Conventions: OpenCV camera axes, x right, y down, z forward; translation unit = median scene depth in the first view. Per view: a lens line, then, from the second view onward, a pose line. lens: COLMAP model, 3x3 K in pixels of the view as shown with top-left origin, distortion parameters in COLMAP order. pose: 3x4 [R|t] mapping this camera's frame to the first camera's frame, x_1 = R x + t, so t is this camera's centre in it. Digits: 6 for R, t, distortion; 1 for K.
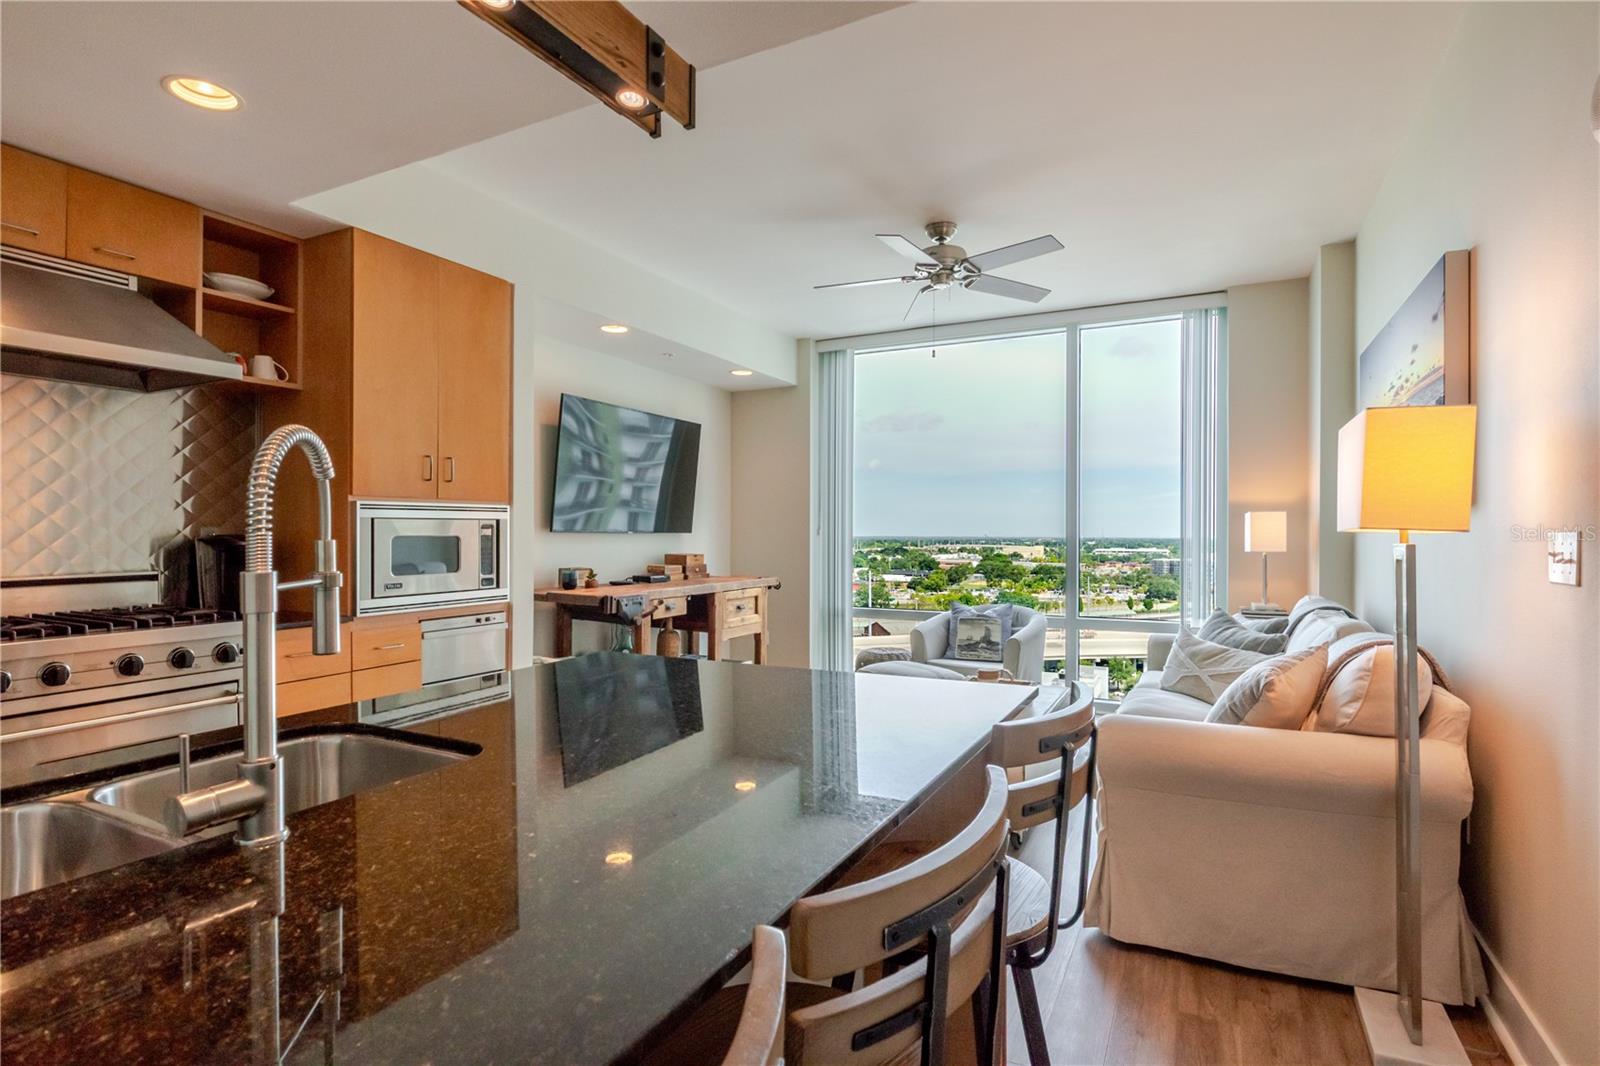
lens RADIAL K [[793.2, 0, 802.6], [0, 793.2, 537.5], [0, 0, 1]] dist [-0.005705, 0.000183]
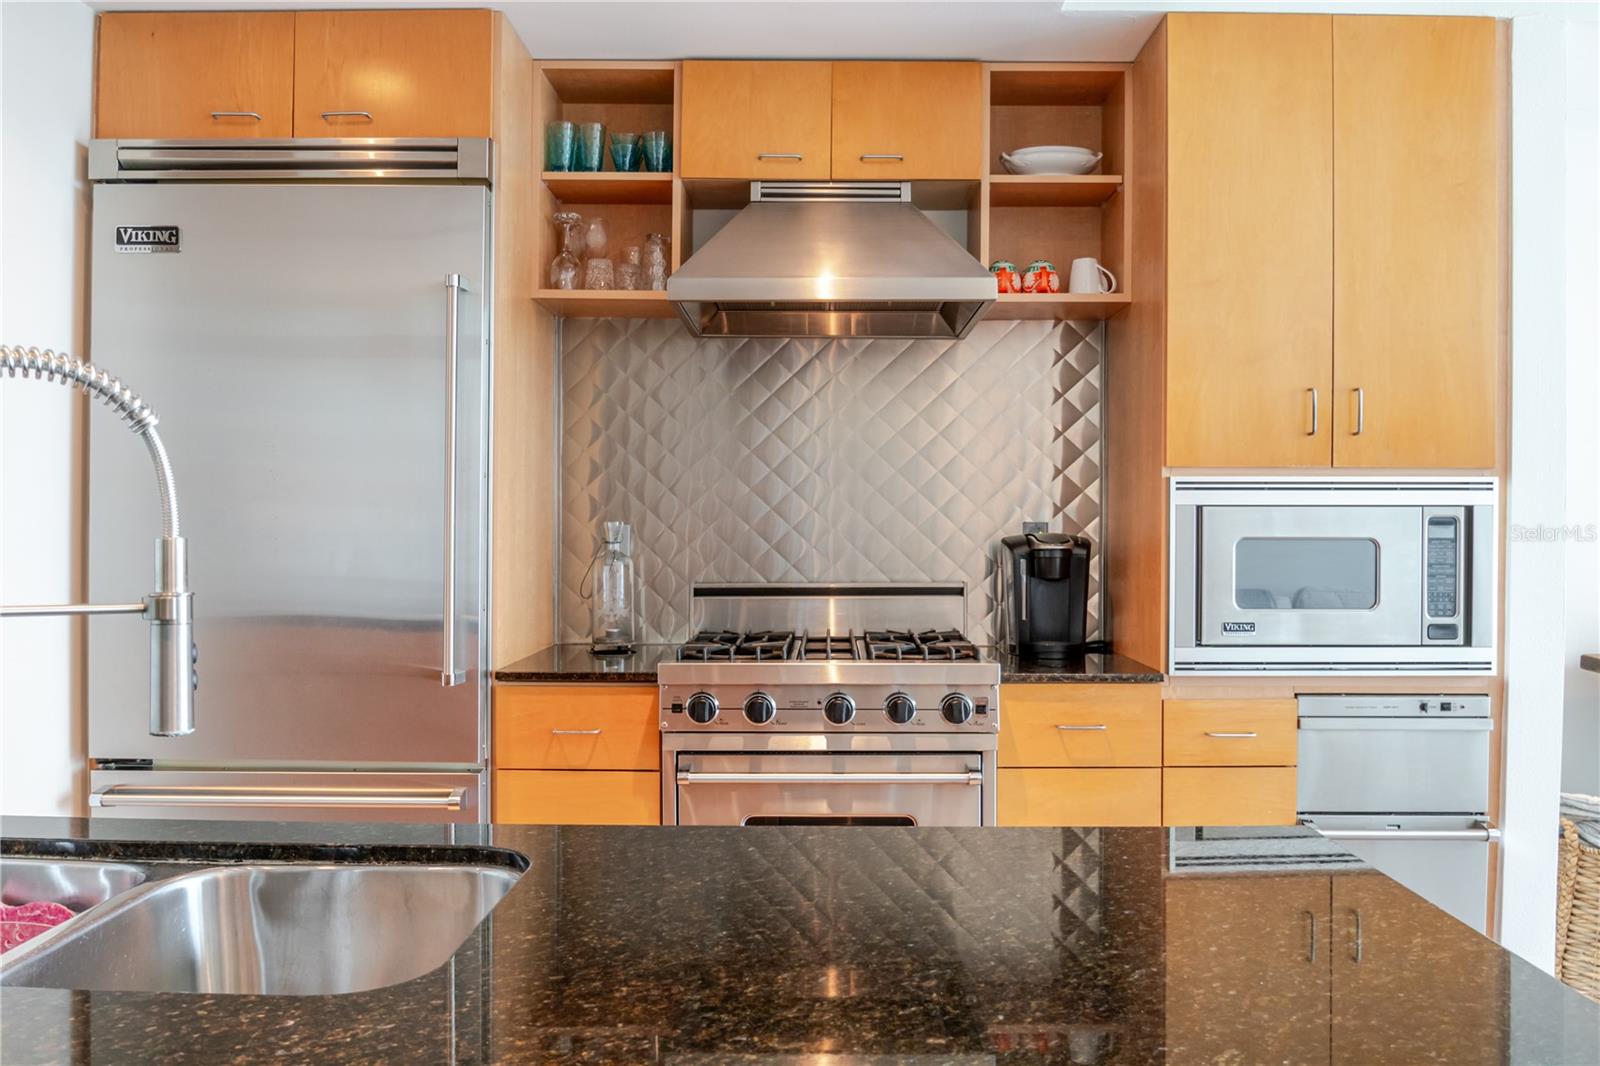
lens RADIAL K [[1275.8, 0, 803.0], [0, 1275.8, 530.3], [0, 0, 1]] dist [-0.033257, -0.000323]
pose [[0.450599, 0.003997, -0.892717, 0.128096], [-0.010674, 0.999943, -0.000911, -0.002562], [0.892663, 0.009939, 0.450616, 0.279593]]
